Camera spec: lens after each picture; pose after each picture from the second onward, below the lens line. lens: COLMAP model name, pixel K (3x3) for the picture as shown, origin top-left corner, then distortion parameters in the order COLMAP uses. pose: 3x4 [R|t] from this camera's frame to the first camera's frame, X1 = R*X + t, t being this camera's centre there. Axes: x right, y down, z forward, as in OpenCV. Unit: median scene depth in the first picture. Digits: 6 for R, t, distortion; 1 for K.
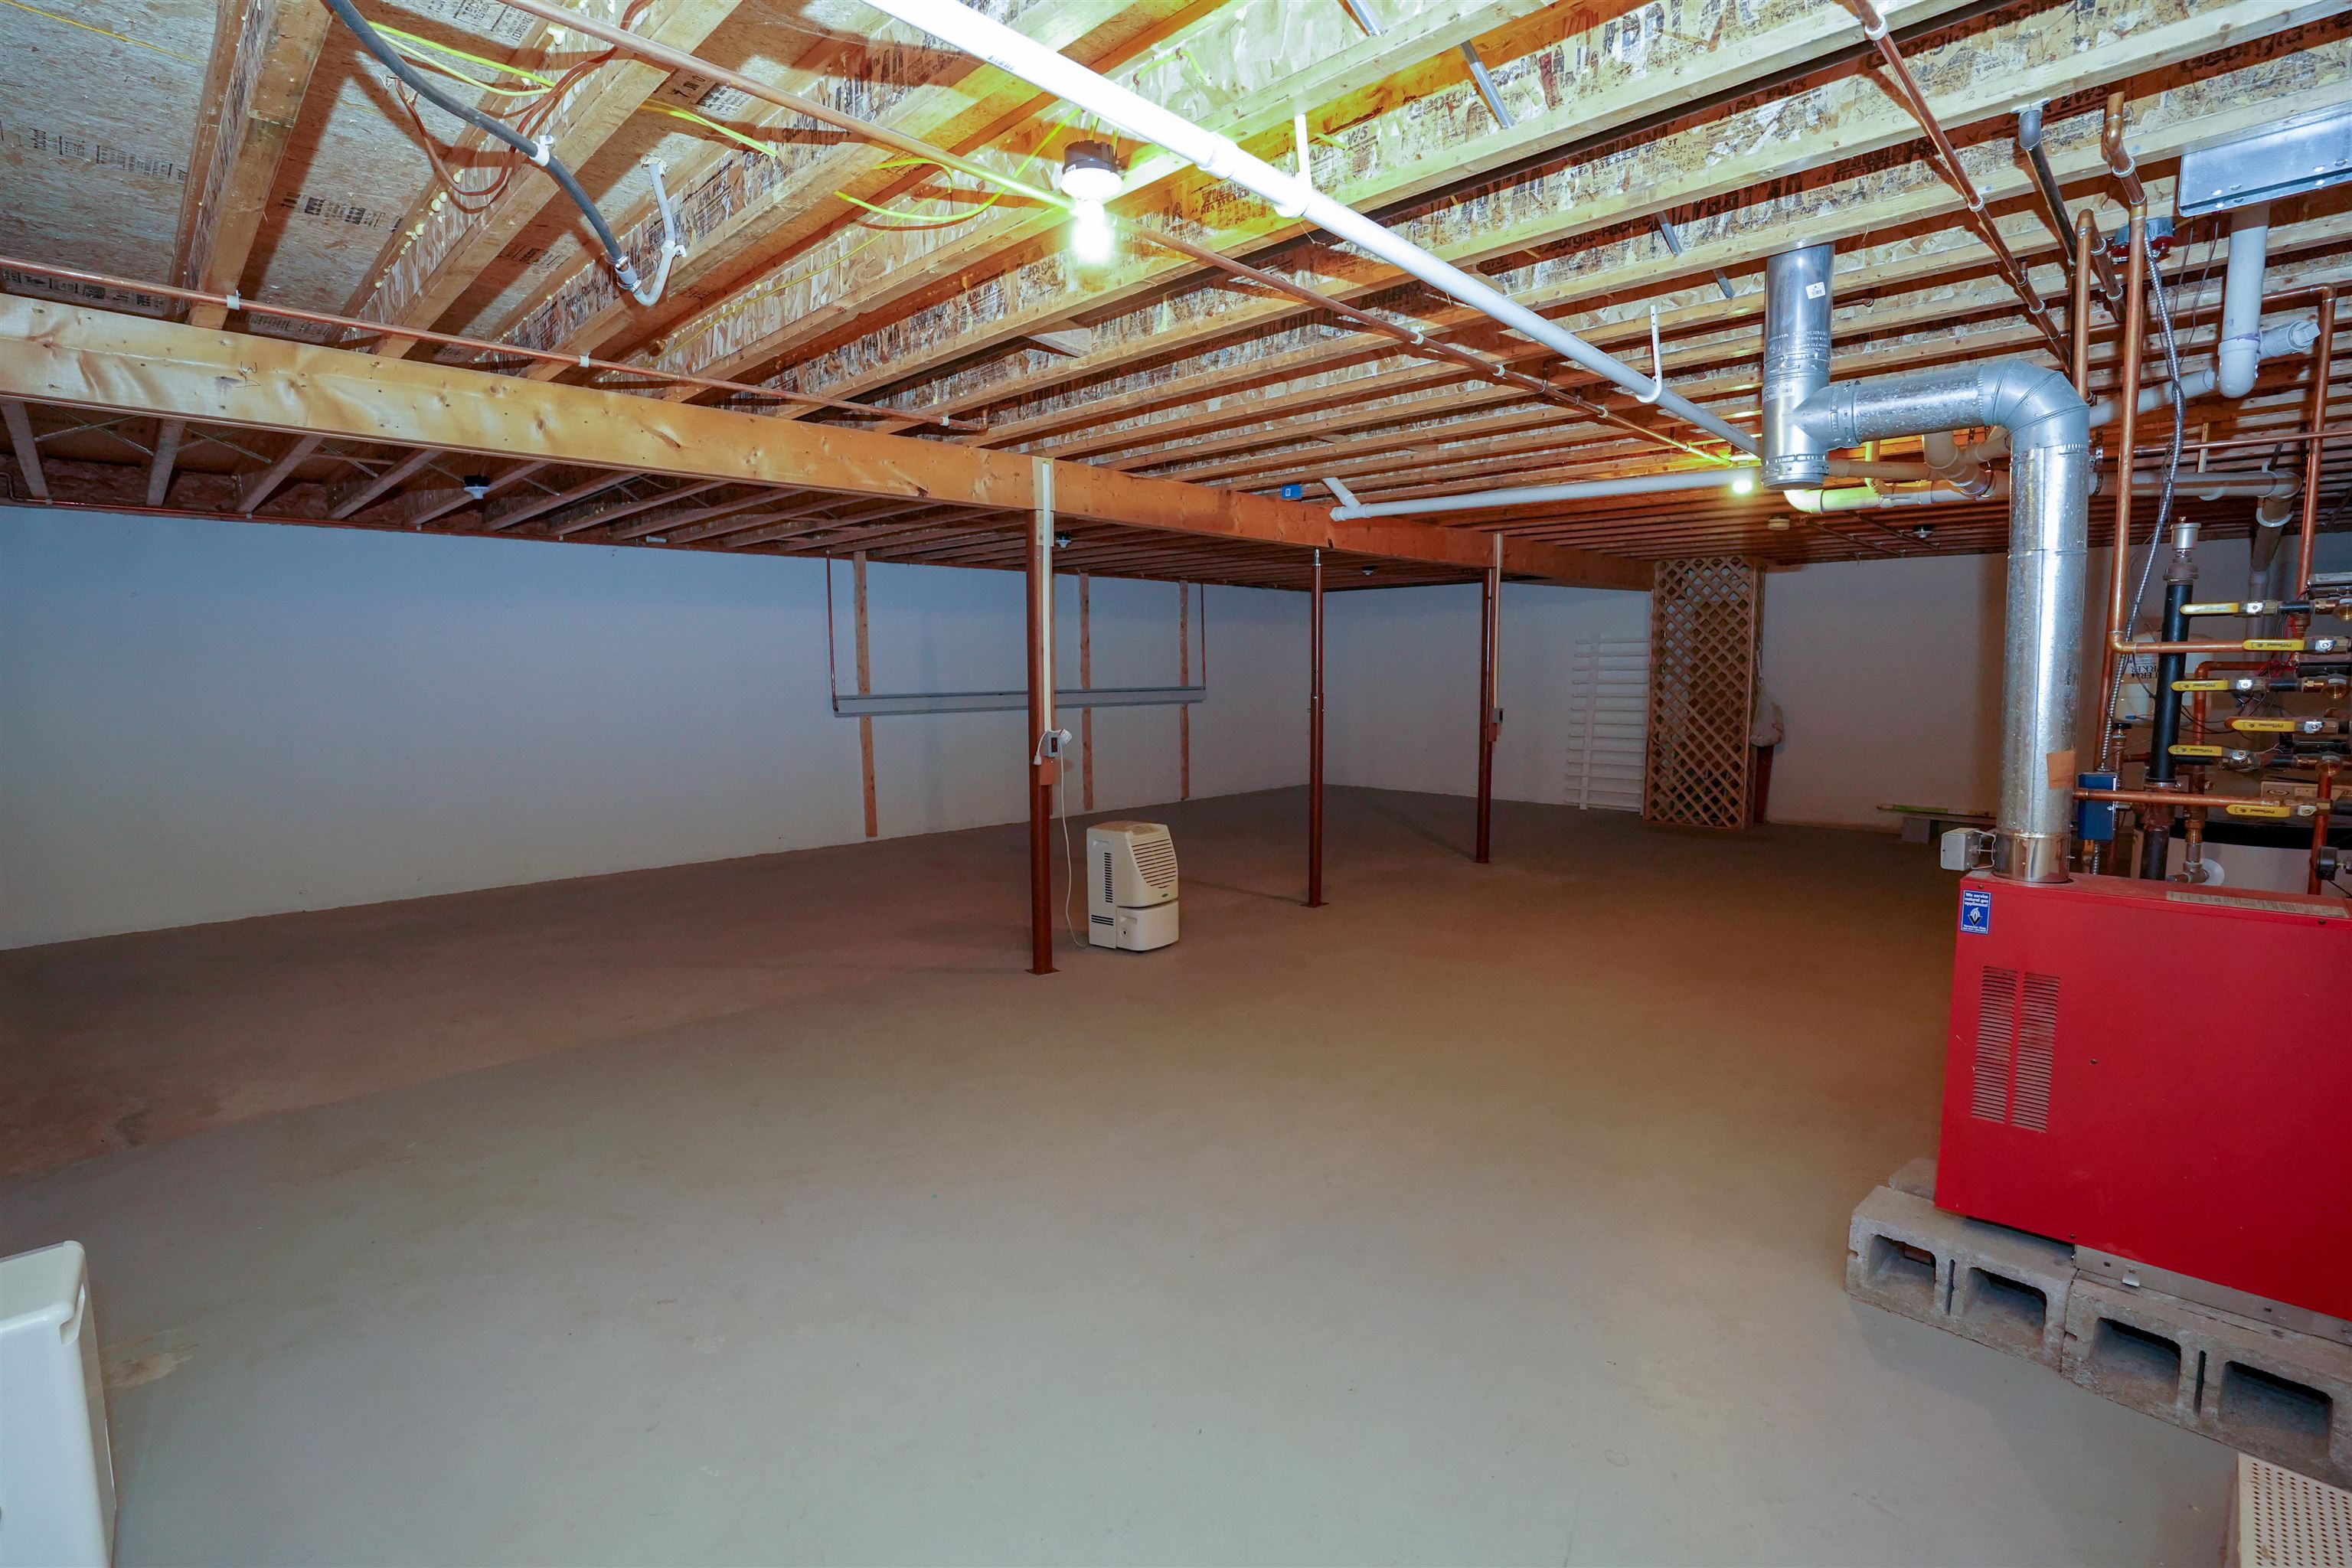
lens RADIAL K [[1095.1, 0, 1193.7], [0, 1095.1, 773.0], [0, 0, 1]] dist [-0.044268, 0.014374]
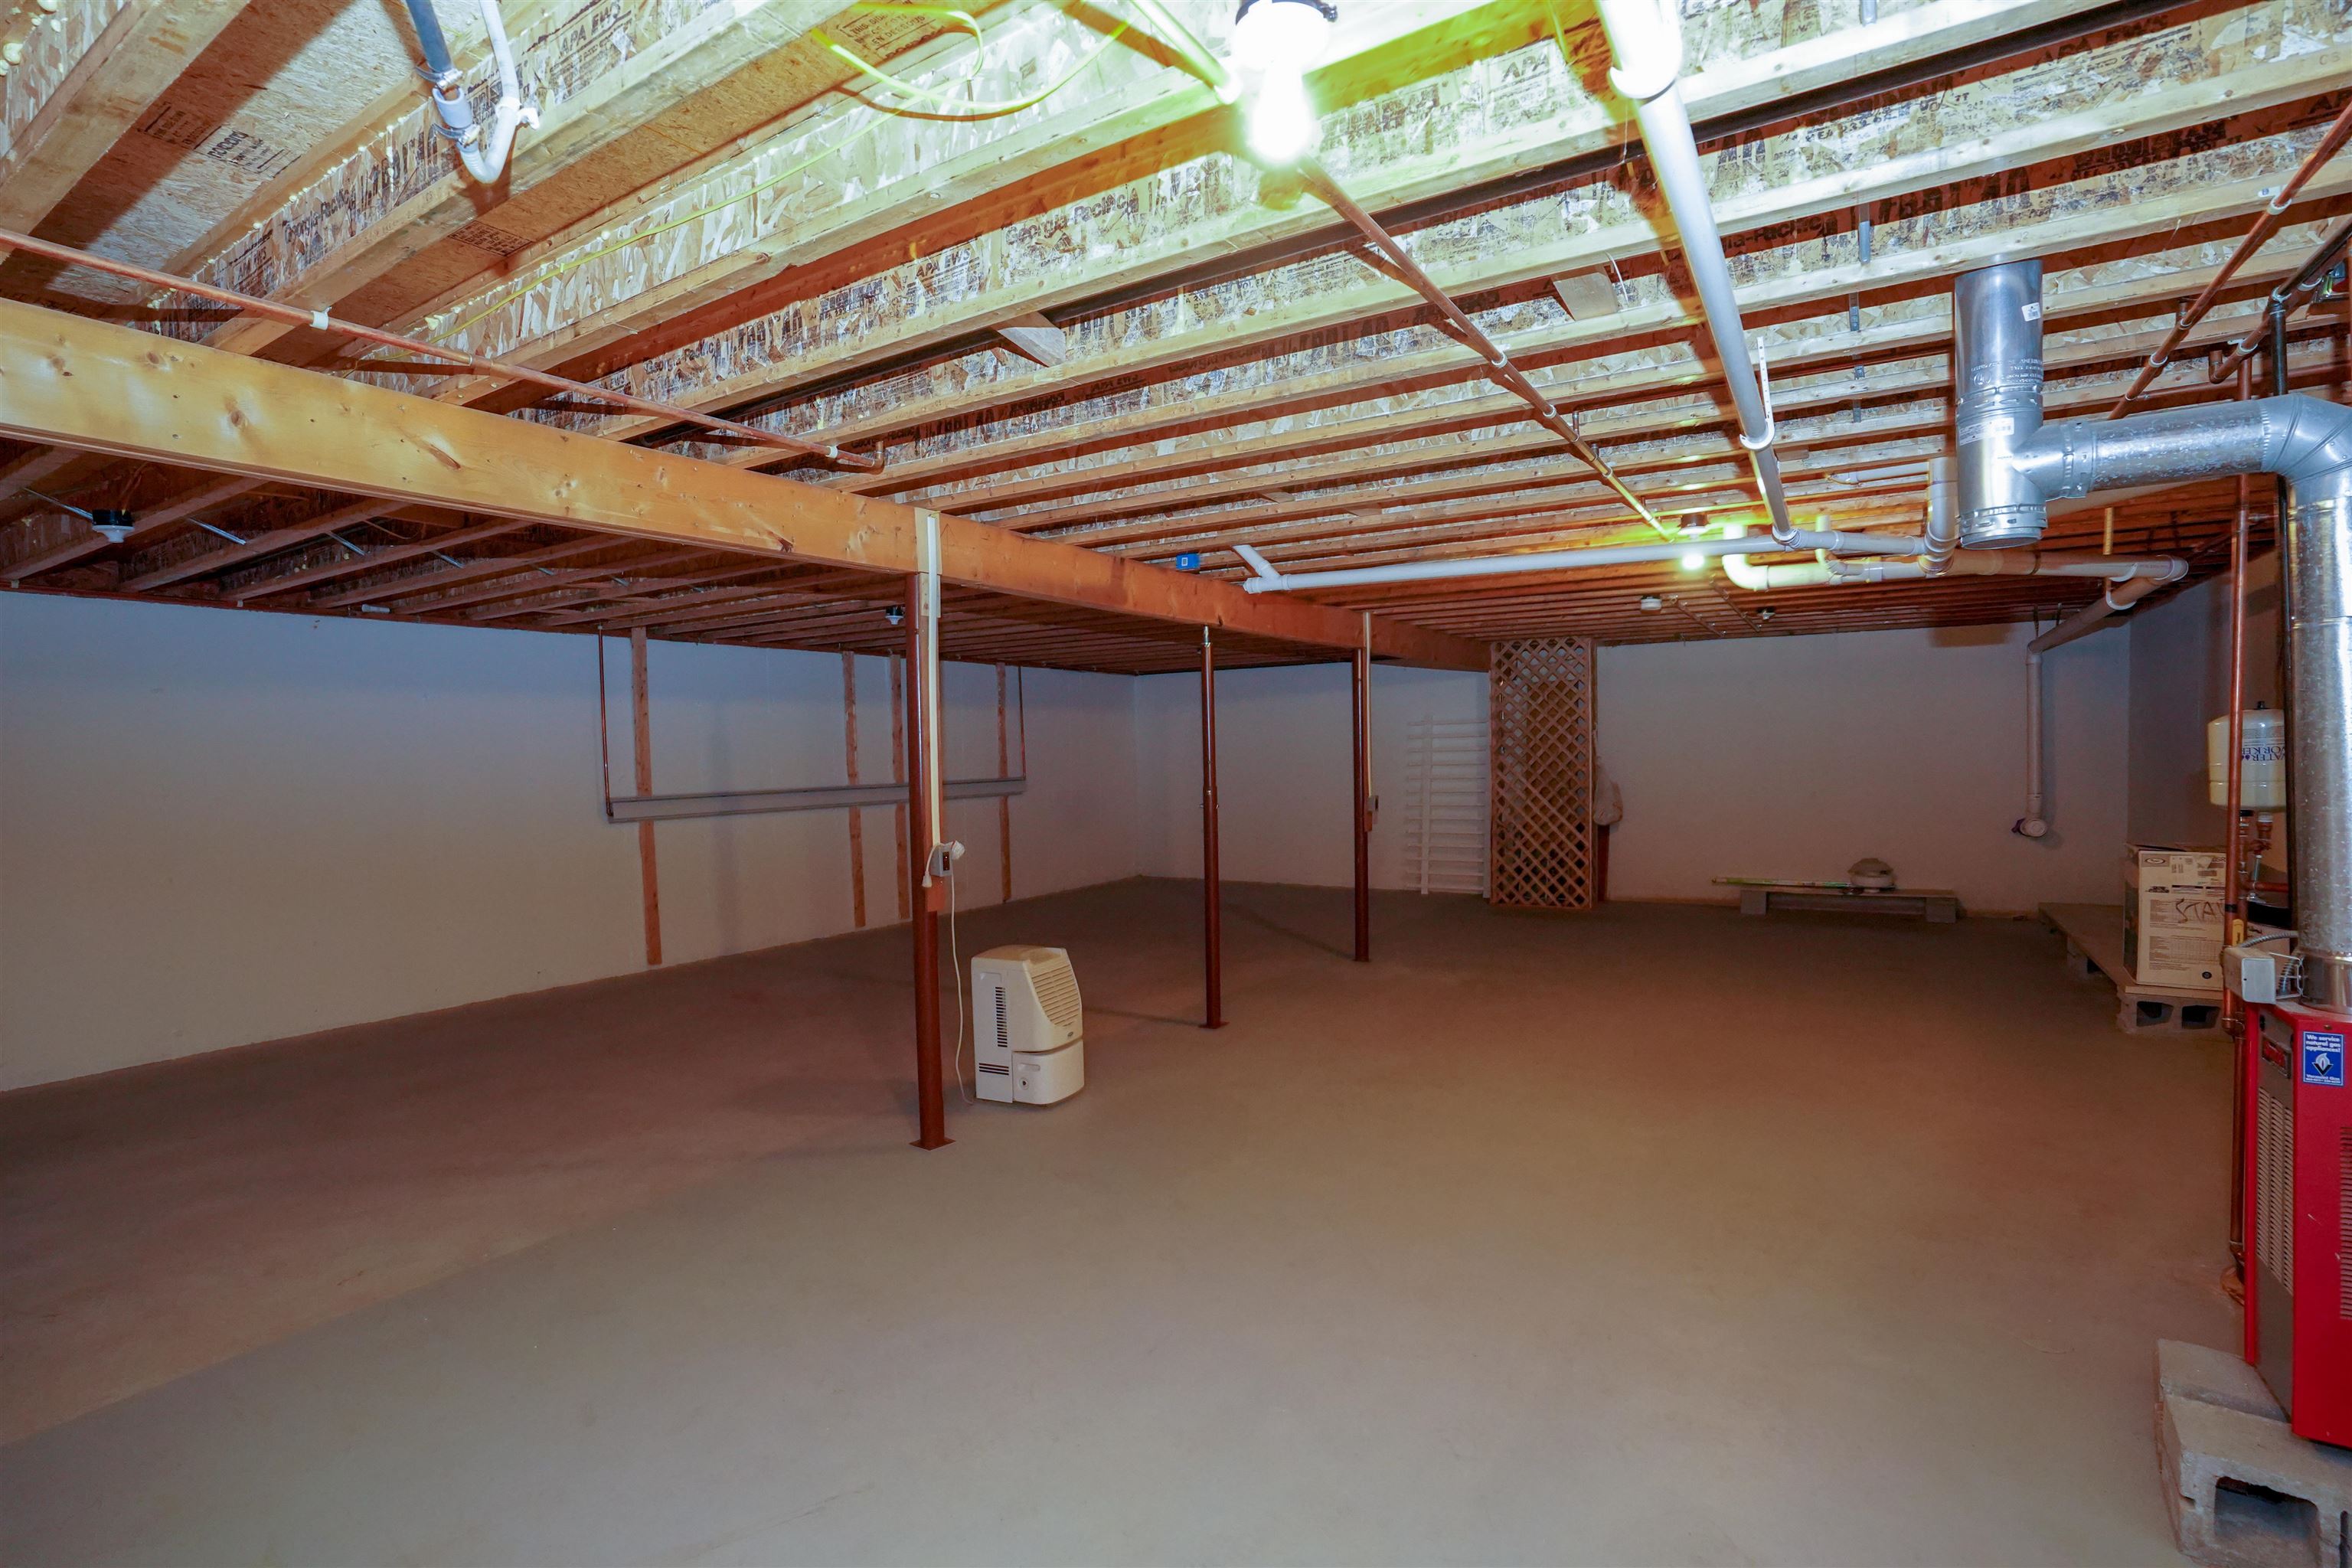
lens RADIAL K [[1095.1, 0, 1191.8], [0, 1095.1, 788.9], [0, 0, 1]] dist [-0.044268, 0.014374]
pose [[0.976943, -0.022891, 0.212268, -0.120520], [0.035833, 0.997712, -0.057327, -0.026387], [-0.210470, 0.063611, 0.975529, 0.171985]]
